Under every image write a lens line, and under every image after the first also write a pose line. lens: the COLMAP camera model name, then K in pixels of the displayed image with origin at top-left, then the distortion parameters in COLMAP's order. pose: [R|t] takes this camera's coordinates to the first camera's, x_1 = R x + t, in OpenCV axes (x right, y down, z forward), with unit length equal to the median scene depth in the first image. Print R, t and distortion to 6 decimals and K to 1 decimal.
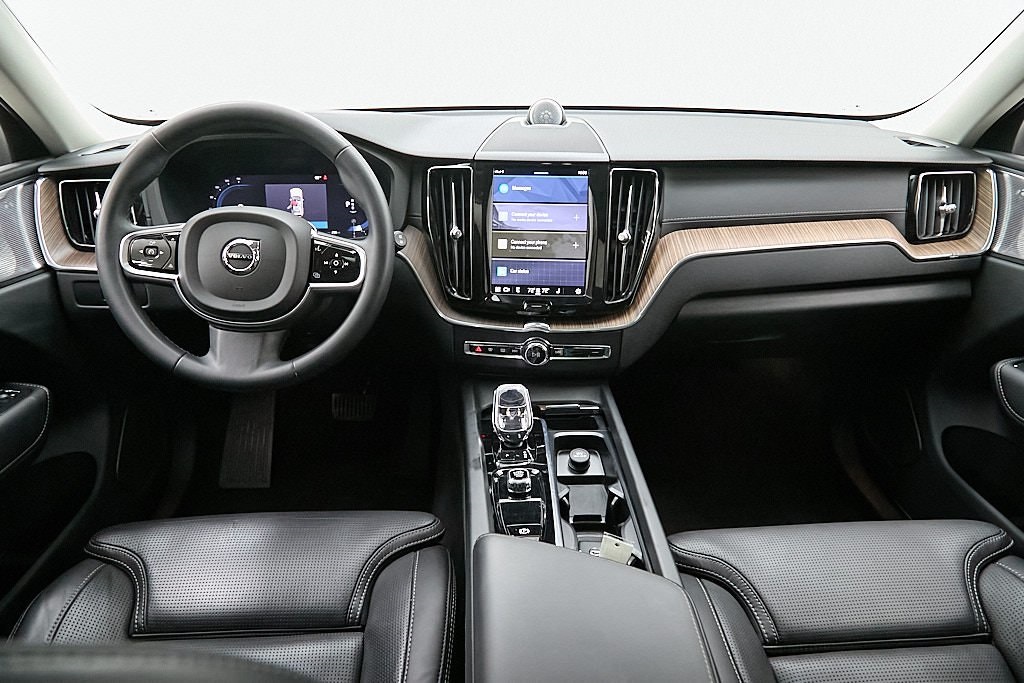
lens RADIAL K [[700.5, 0, 512.0], [0, 700.5, 341.5], [0, 0, 1]] dist [-0.000066, 0.001116]
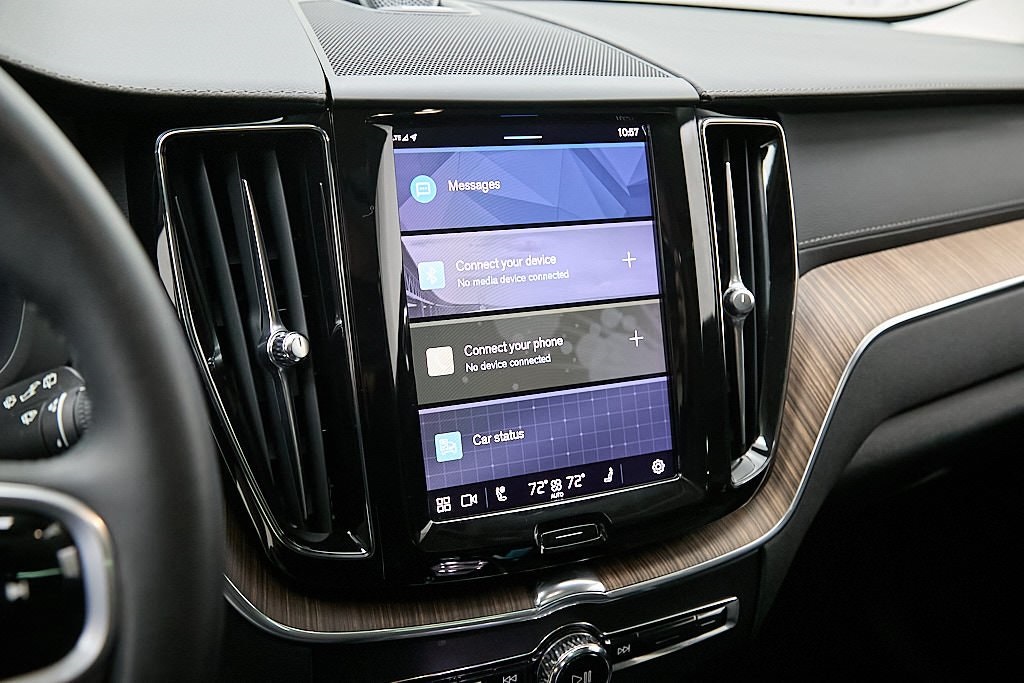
lens RADIAL K [[1079.3, 0, 512.0], [0, 1079.3, 341.5], [0, 0, 1]] dist [0.000083, 0.005304]
pose [[0.868321, -0.124957, 0.480005, -0.221984], [0.150151, 0.988560, -0.014275, -0.137949], [-0.472730, 0.084469, 0.877149, 0.559898]]
